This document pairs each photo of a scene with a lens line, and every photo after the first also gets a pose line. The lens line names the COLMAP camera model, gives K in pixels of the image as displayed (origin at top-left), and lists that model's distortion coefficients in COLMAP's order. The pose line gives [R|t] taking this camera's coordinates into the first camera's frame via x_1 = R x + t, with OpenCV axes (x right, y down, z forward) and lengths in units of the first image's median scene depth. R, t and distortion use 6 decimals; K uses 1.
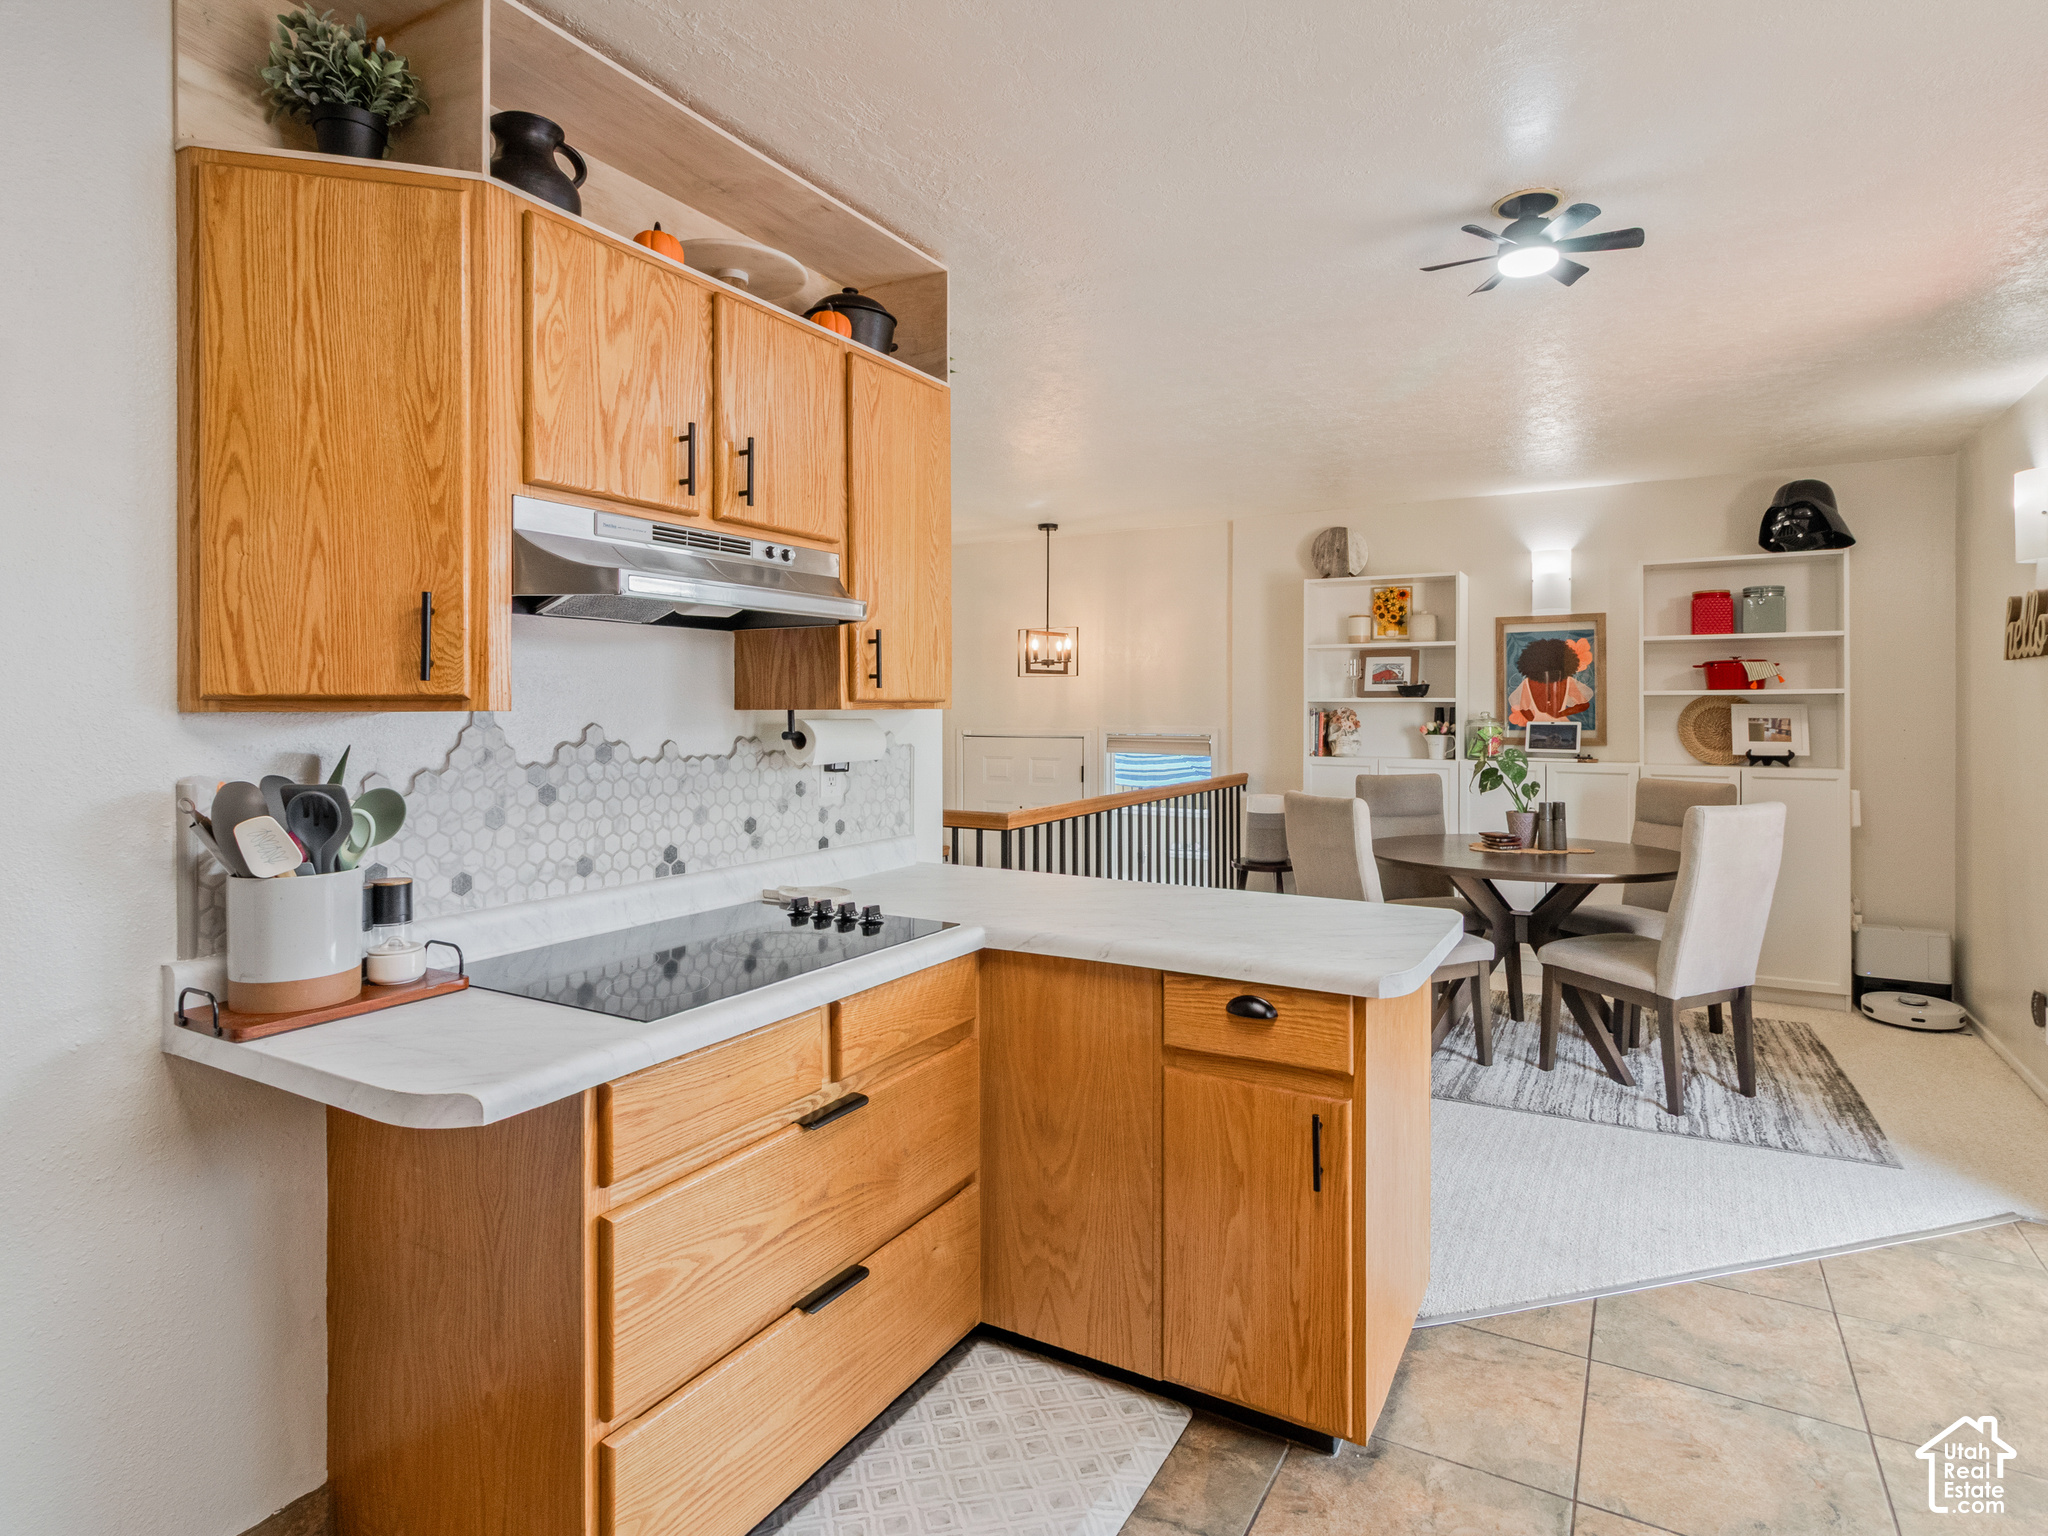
lens RADIAL K [[1071.3, 0, 1065.5], [0, 1071.3, 697.5], [0, 0, 1]] dist [-0.001468, 0.002231]
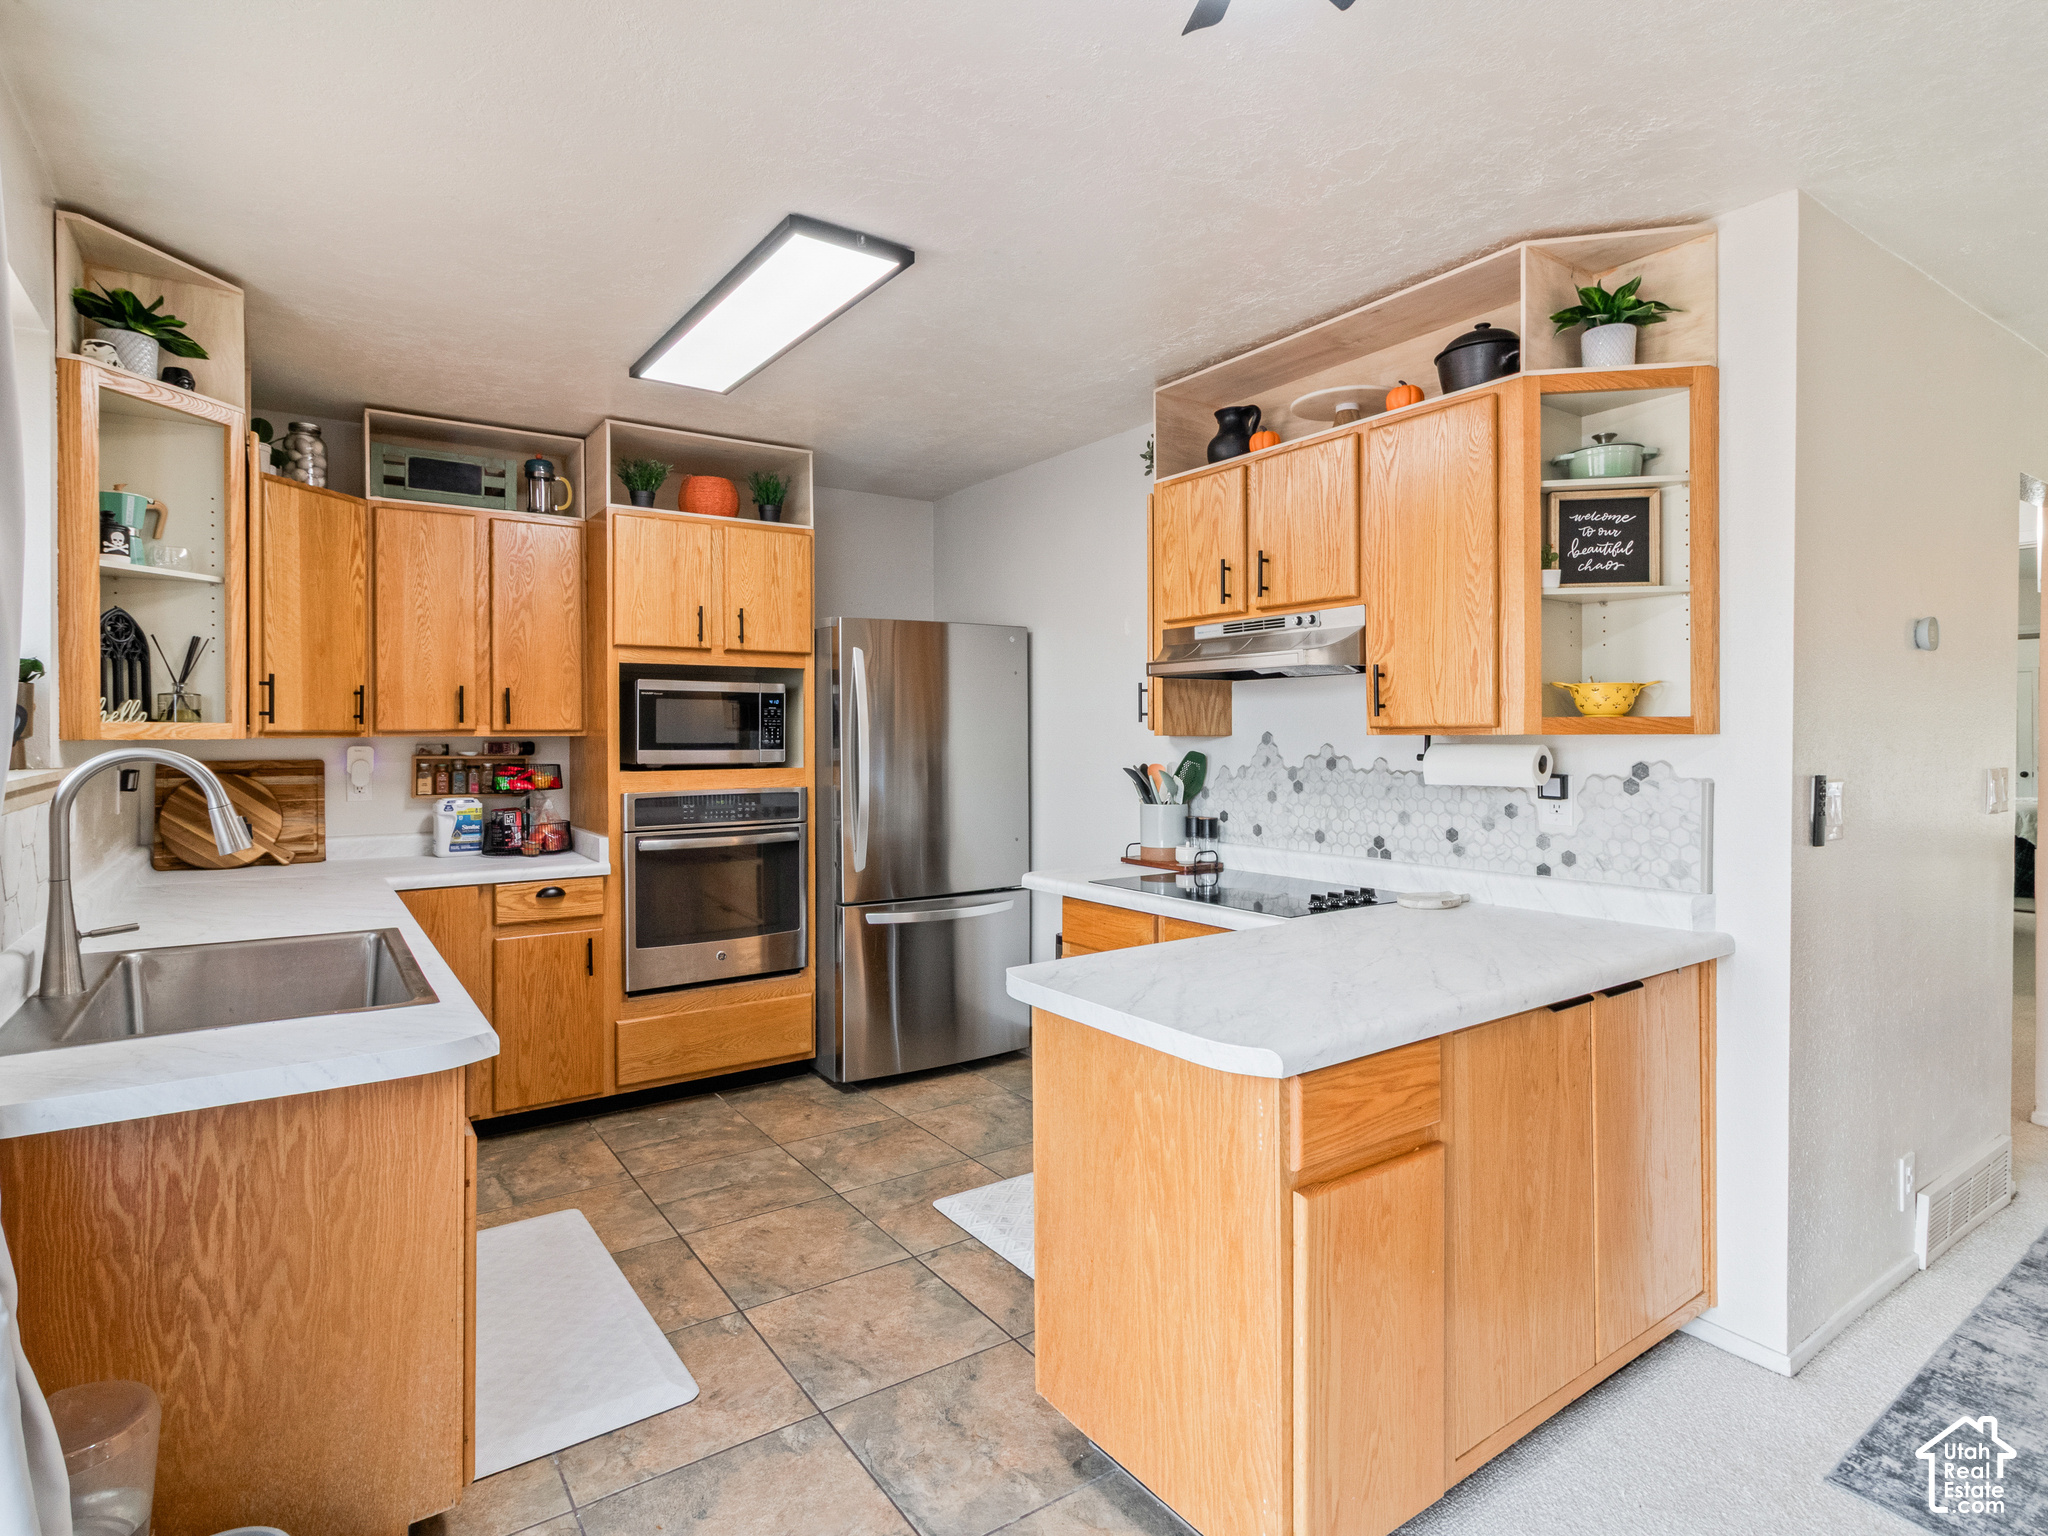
lens RADIAL K [[1071.3, 0, 1019.1], [0, 1071.3, 737.5], [0, 0, 1]] dist [-0.001468, 0.002231]
pose [[-0.444837, 0.003526, -0.895604, 1.058203], [0.011408, 0.999933, -0.001729, 0.012156], [0.895539, -0.010987, -0.444848, 1.220587]]
